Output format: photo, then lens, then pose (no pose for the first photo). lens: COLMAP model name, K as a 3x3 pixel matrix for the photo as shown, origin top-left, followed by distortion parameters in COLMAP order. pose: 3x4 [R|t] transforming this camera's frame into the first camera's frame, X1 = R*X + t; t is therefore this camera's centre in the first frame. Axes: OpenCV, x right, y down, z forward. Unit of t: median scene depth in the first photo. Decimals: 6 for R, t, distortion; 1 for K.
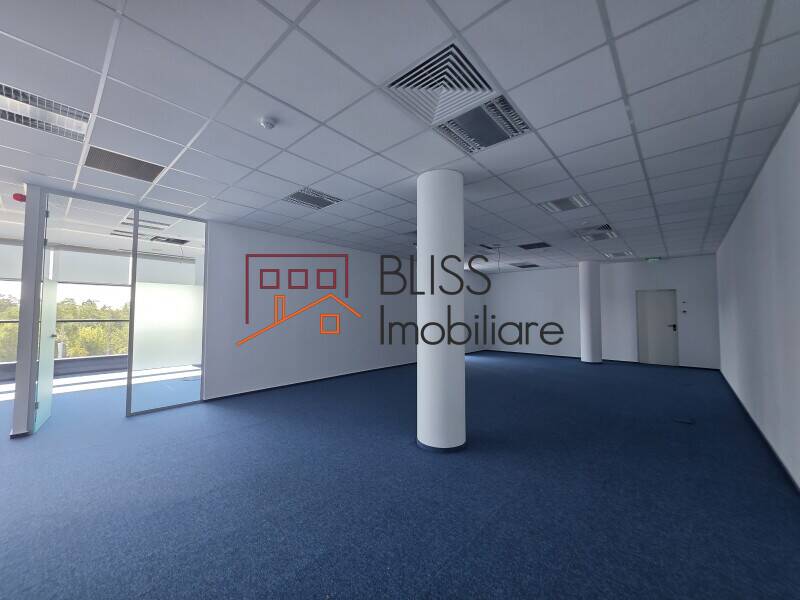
lens RADIAL K [[318.1, 0, 397.6], [0, 318.1, 300.8], [0, 0, 1]] dist [0.006547, -0.000110]
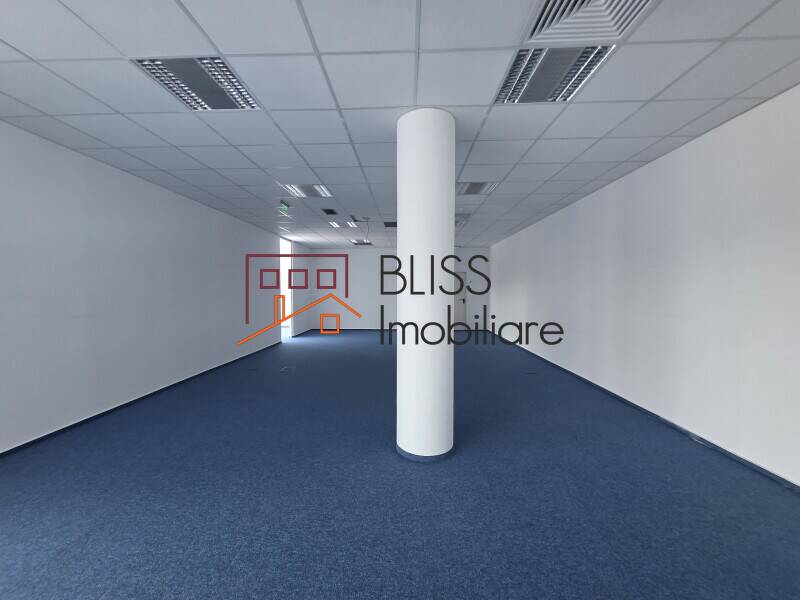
lens RADIAL K [[318.1, 0, 397.6], [0, 318.1, 295.8], [0, 0, 1]] dist [0.006547, -0.000110]
pose [[0.769819, -0.012604, 0.638137, -0.451213], [-0.023959, 0.998530, 0.048625, 0.010979], [-0.637812, -0.052722, 0.768386, 0.424572]]
